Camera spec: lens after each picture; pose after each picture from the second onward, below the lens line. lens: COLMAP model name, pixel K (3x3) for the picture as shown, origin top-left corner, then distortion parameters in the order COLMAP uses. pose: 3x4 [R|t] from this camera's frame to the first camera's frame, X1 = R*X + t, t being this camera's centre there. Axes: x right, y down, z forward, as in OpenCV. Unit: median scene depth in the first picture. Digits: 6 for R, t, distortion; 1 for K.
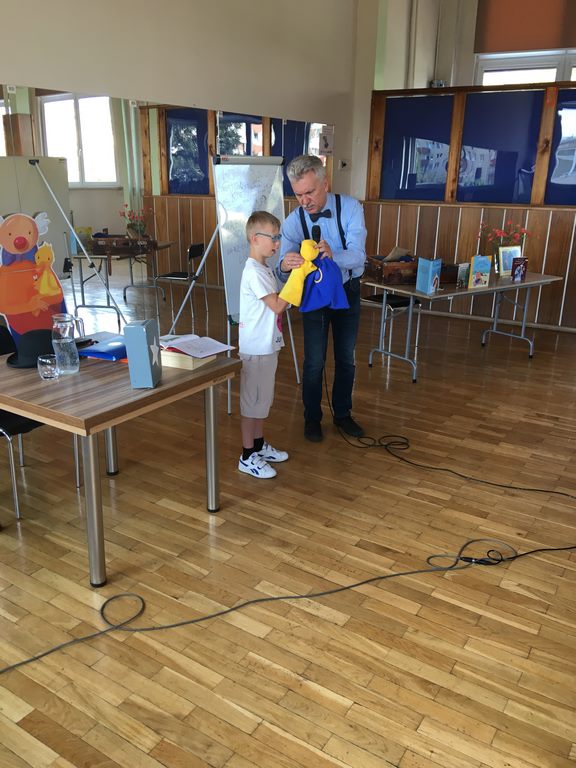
lens RADIAL K [[647.5, 0, 288.0], [0, 647.5, 384.0], [0, 0, 1]] dist [0.127167, -0.197409]
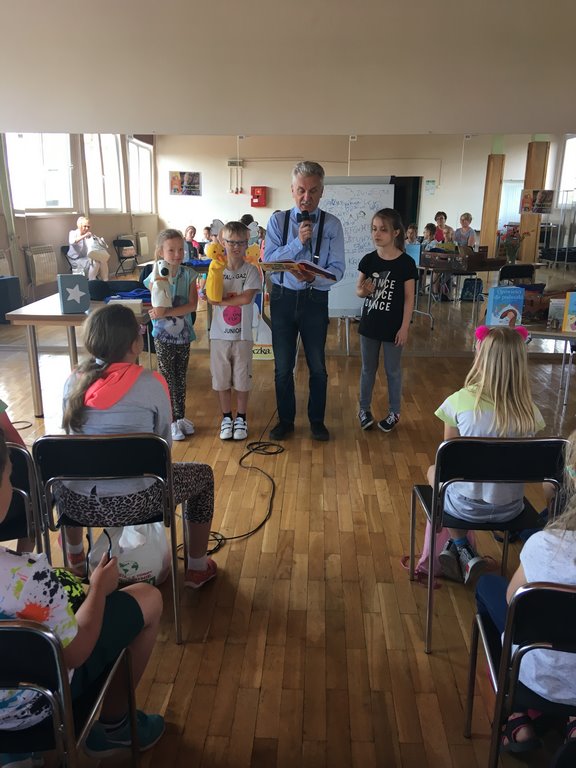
lens RADIAL K [[629.7, 0, 288.0], [0, 629.7, 384.0], [0, 0, 1]] dist [0.268710, -0.171320]
pose [[0.492416, 0.234616, -0.838142, 0.680636], [-0.268883, 0.956884, 0.109884, -0.070805], [0.827785, 0.171254, 0.534269, 0.268641]]
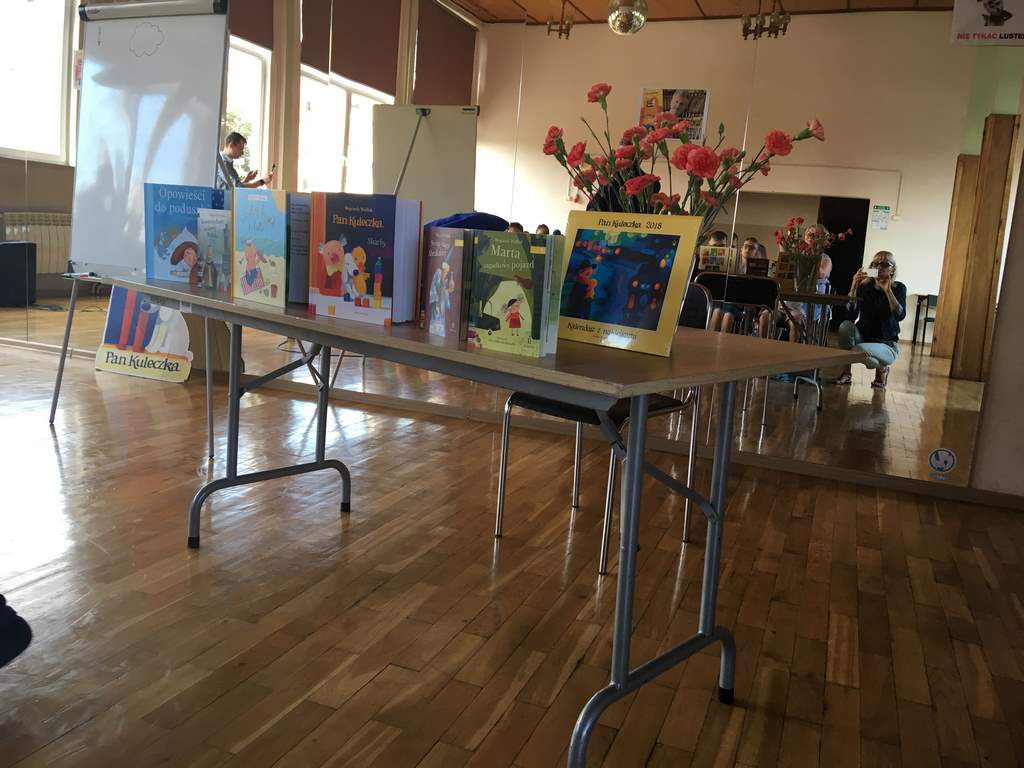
lens RADIAL K [[863.4, 0, 512.0], [0, 863.4, 384.0], [0, 0, 1]] dist [0.127167, -0.197409]
pose [[0.193864, 0.167858, -0.966561, 0.580385], [-0.375062, 0.923087, 0.085082, -0.162452], [0.906502, 0.346026, 0.241910, 0.886219]]
